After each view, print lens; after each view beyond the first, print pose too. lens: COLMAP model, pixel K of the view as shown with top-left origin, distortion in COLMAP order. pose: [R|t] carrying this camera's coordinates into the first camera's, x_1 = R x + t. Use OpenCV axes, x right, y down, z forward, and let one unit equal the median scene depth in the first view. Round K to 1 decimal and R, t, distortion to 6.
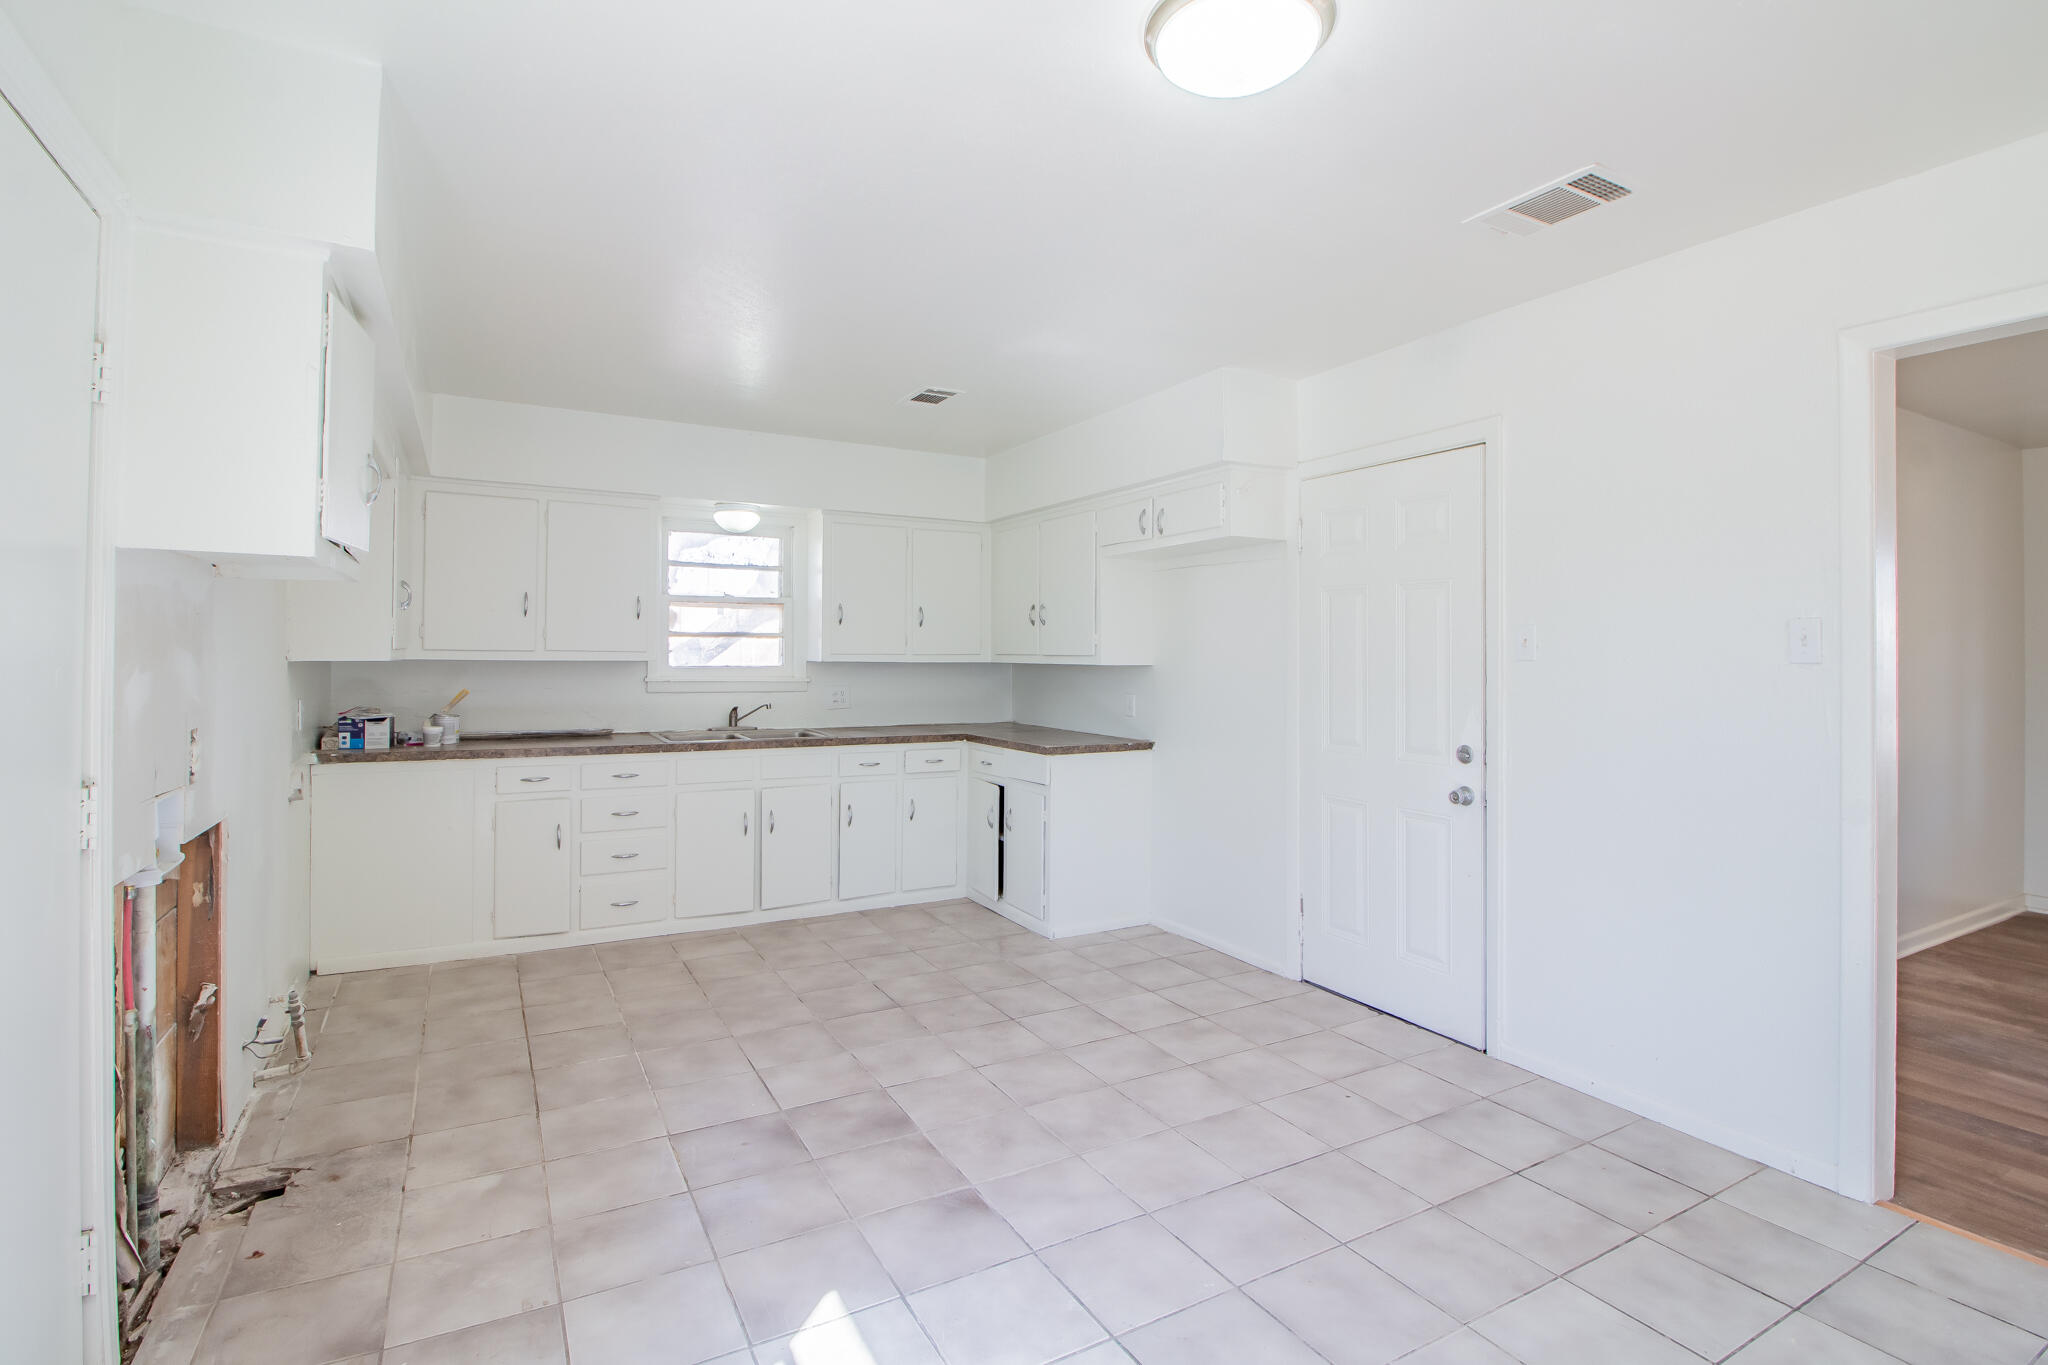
lens RADIAL K [[982.5, 0, 1049.7], [0, 982.5, 645.1], [0, 0, 1]] dist [0.001587, -0.010232]
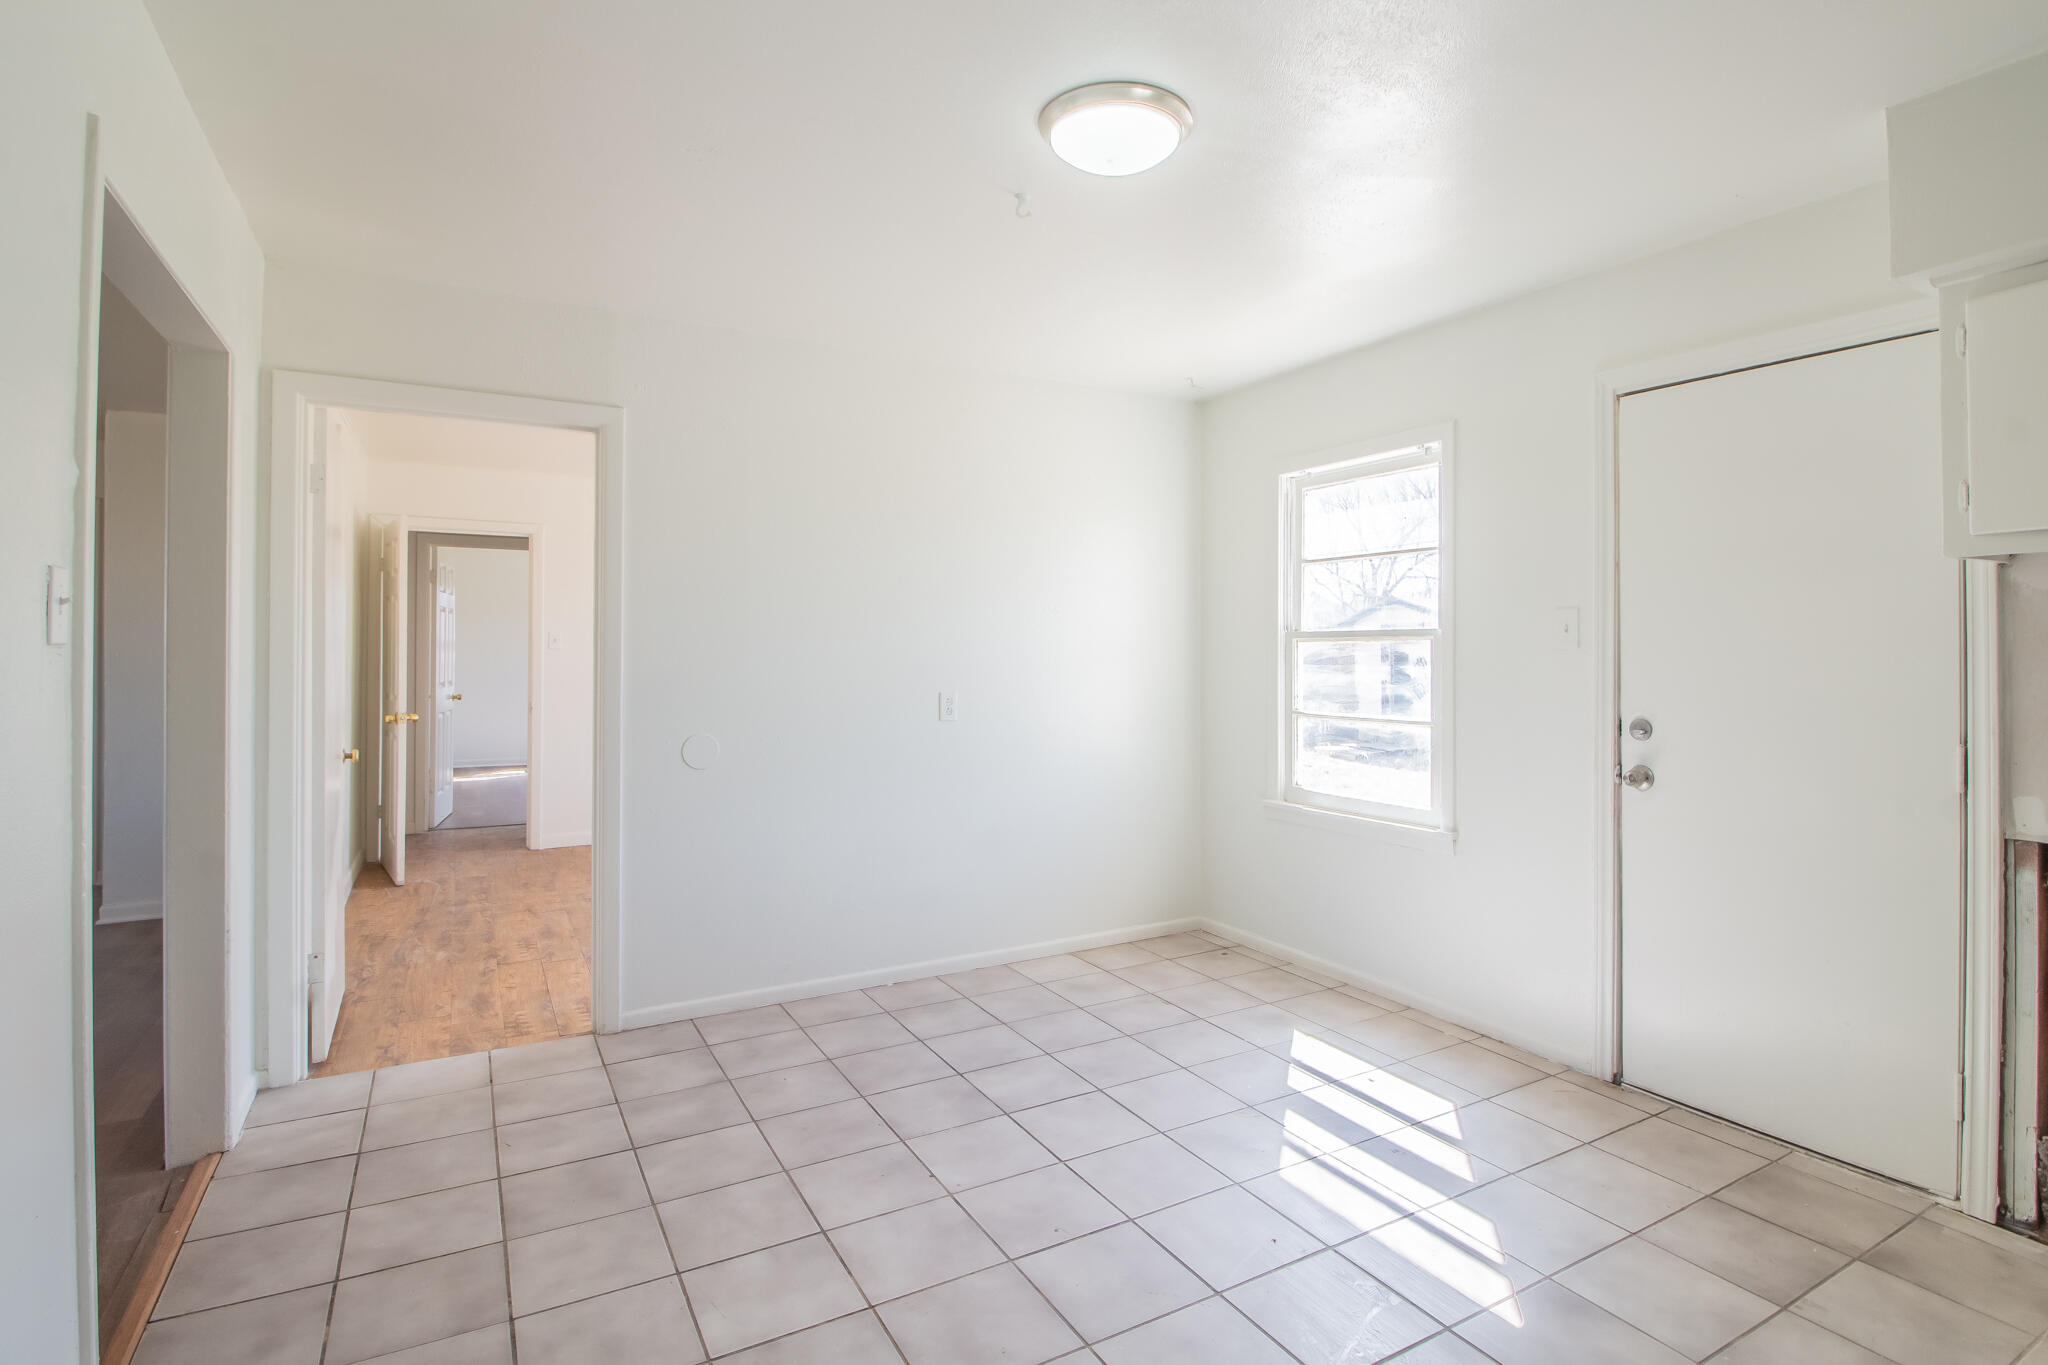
lens RADIAL K [[1039.9, 0, 1032.7], [0, 1039.9, 647.2], [0, 0, 1]] dist [-0.005507, -0.001095]
pose [[-0.999938, -0.006802, 0.008816, 0.177577], [-0.006897, 0.999918, -0.010784, 0.017835], [-0.008742, -0.010845, -0.999903, 1.466589]]
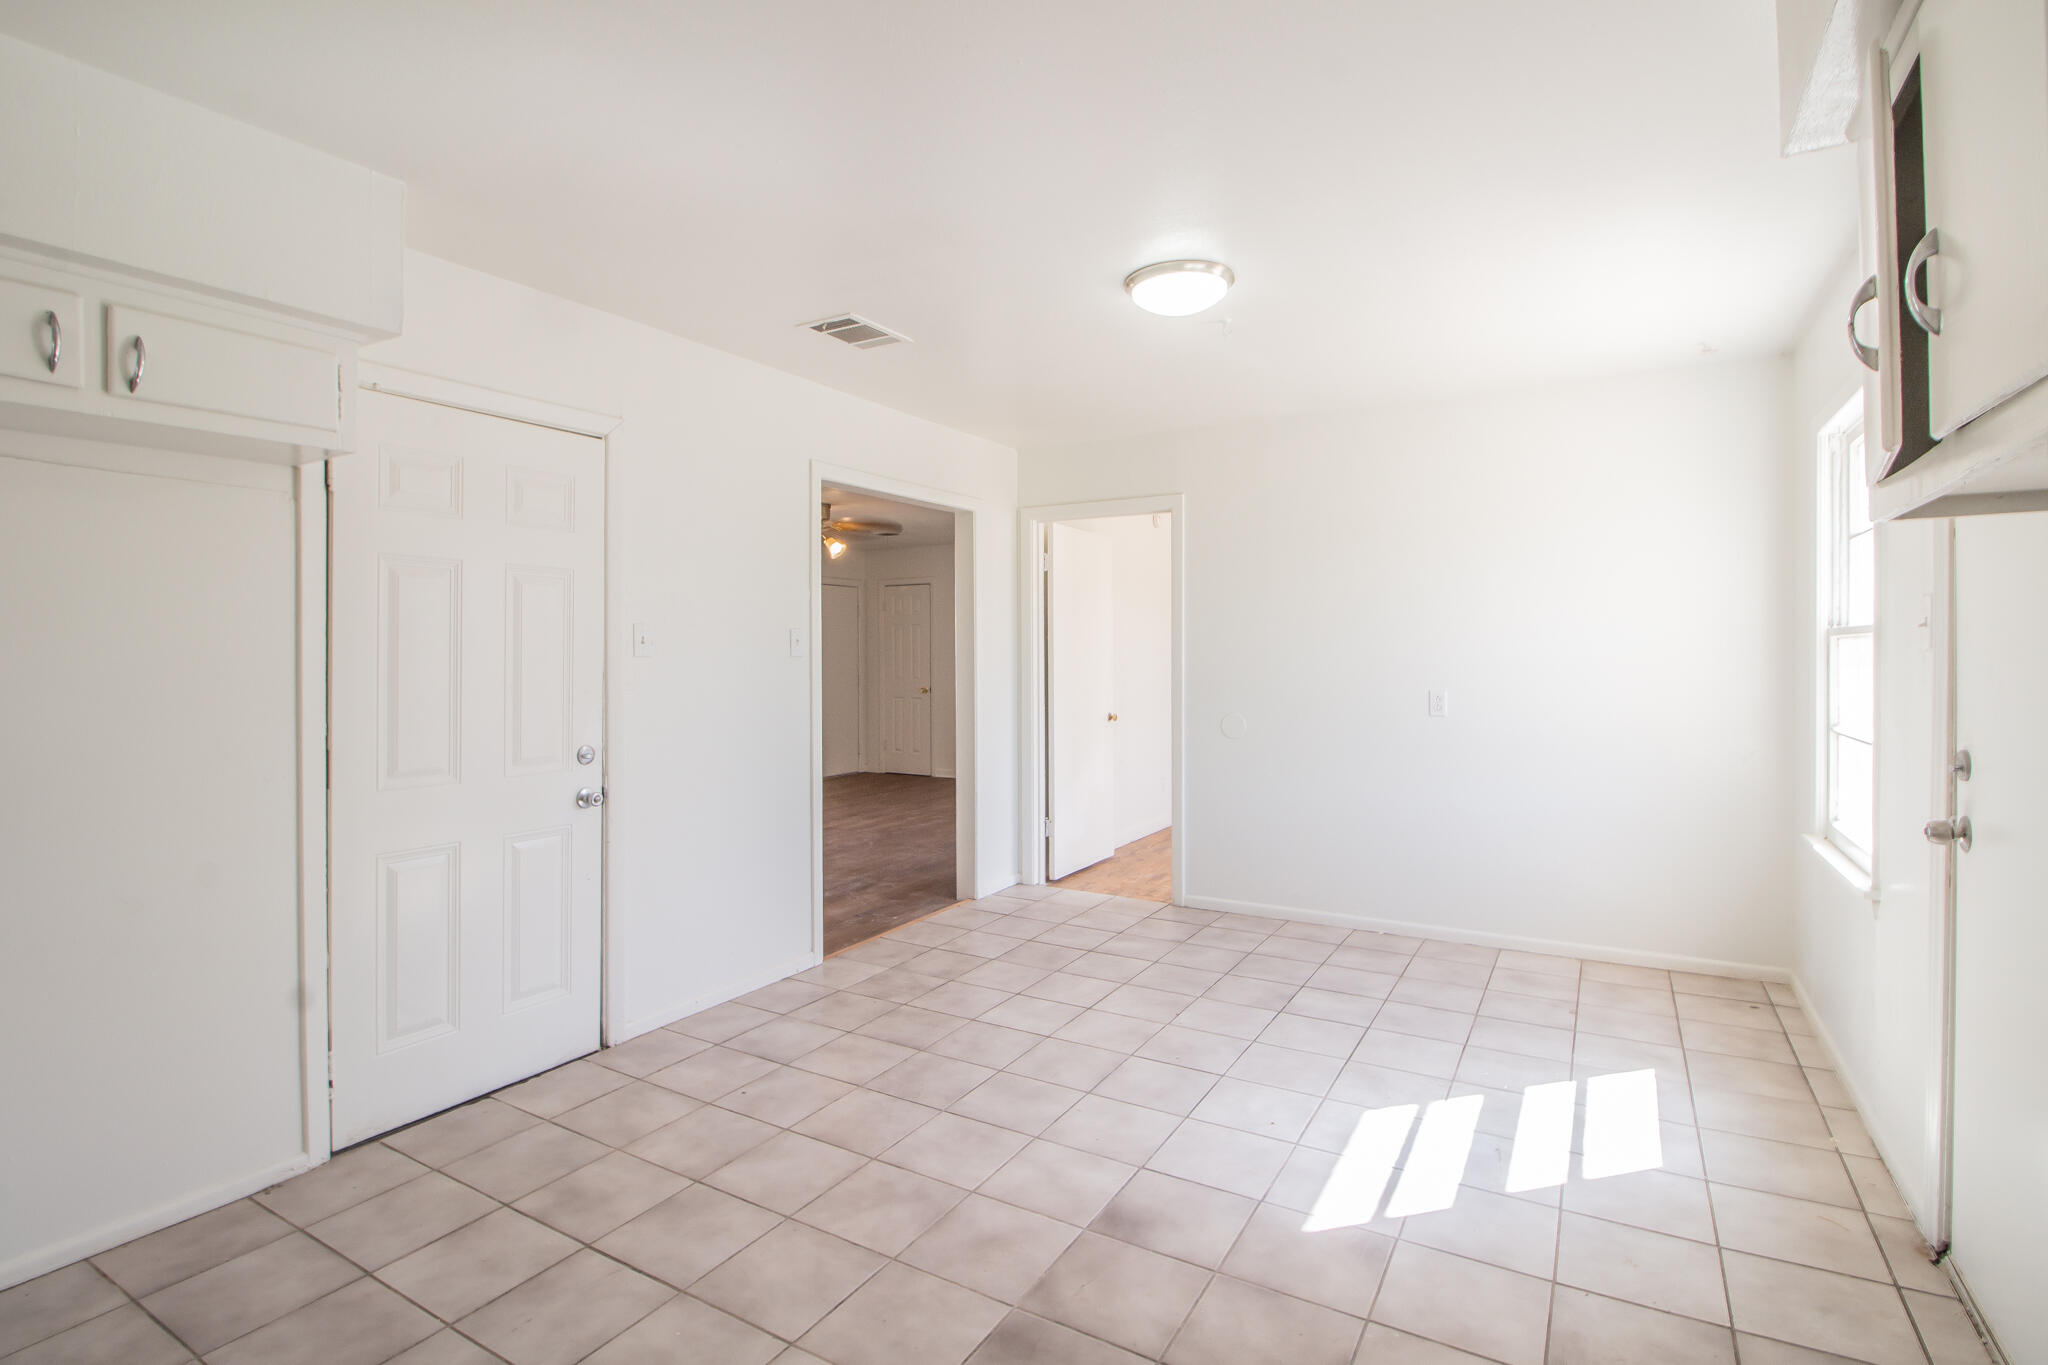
lens RADIAL K [[969.3, 0, 1012.3], [0, 969.3, 656.3], [0, 0, 1]] dist [-0.008369, -0.001708]
pose [[-0.472034, -0.004959, 0.881567, -0.745804], [-0.005981, 0.999979, 0.002423, 0.011565], [-0.881560, -0.004129, -0.472053, 1.321186]]
